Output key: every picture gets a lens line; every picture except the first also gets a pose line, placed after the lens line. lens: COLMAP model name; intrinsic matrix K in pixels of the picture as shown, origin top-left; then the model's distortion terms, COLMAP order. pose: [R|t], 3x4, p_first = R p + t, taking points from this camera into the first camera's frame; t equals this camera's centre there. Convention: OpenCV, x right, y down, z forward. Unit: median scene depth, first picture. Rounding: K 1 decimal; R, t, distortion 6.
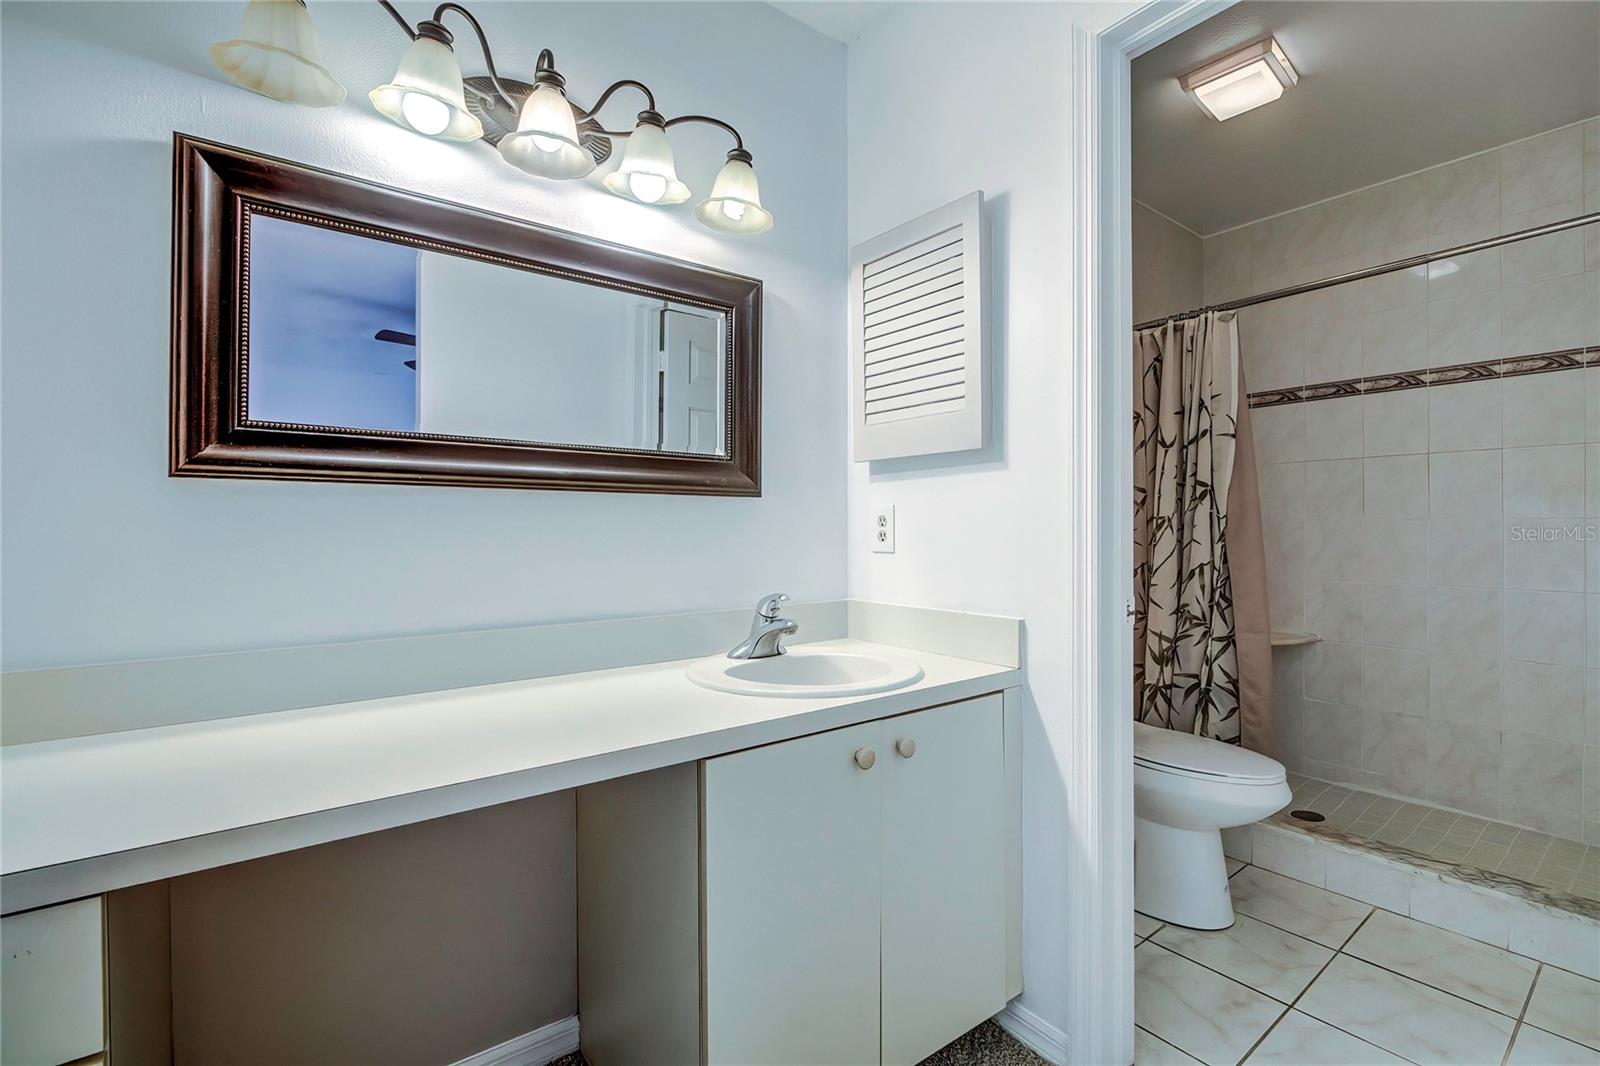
lens RADIAL K [[706.0, 0, 810.0], [0, 706.0, 529.4], [0, 0, 1]] dist [-0.017439, 0.000665]
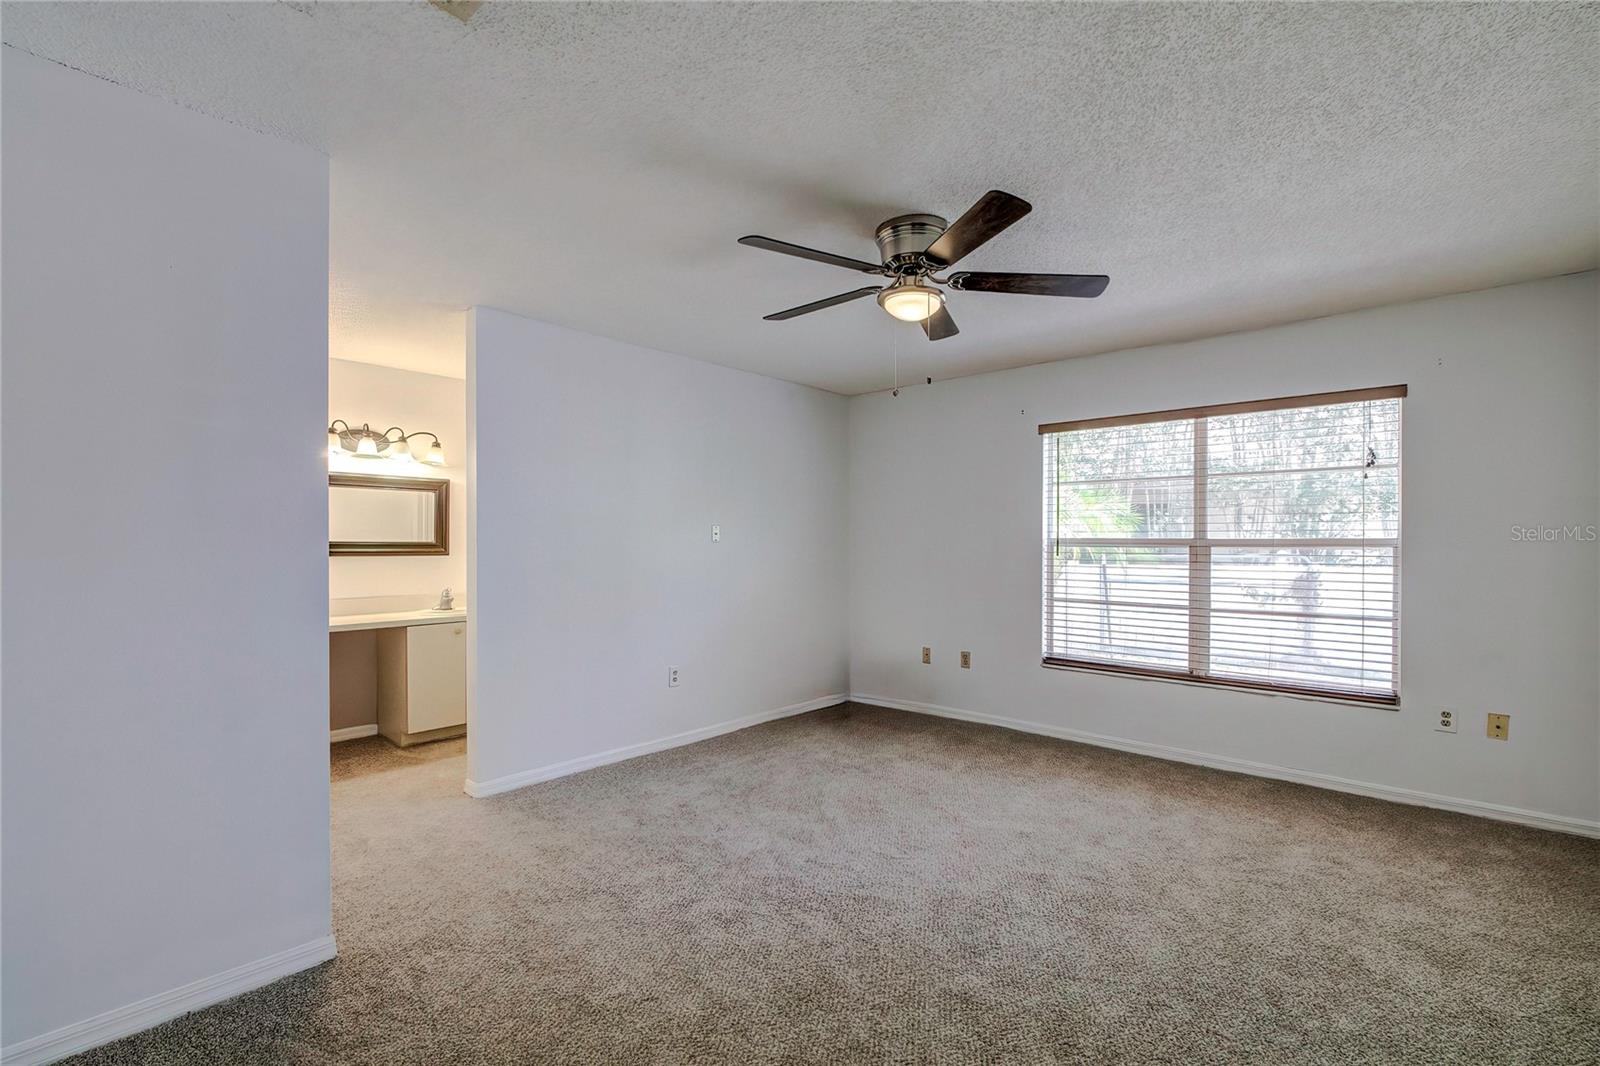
lens RADIAL K [[707.8, 0, 788.2], [0, 707.8, 534.9], [0, 0, 1]] dist [-0.019253, 0.000722]
pose [[0.986272, -0.003467, 0.165092, 0.877651], [0.004666, 0.999965, -0.006873, -0.114936], [-0.165062, 0.007549, 0.986254, -2.195477]]
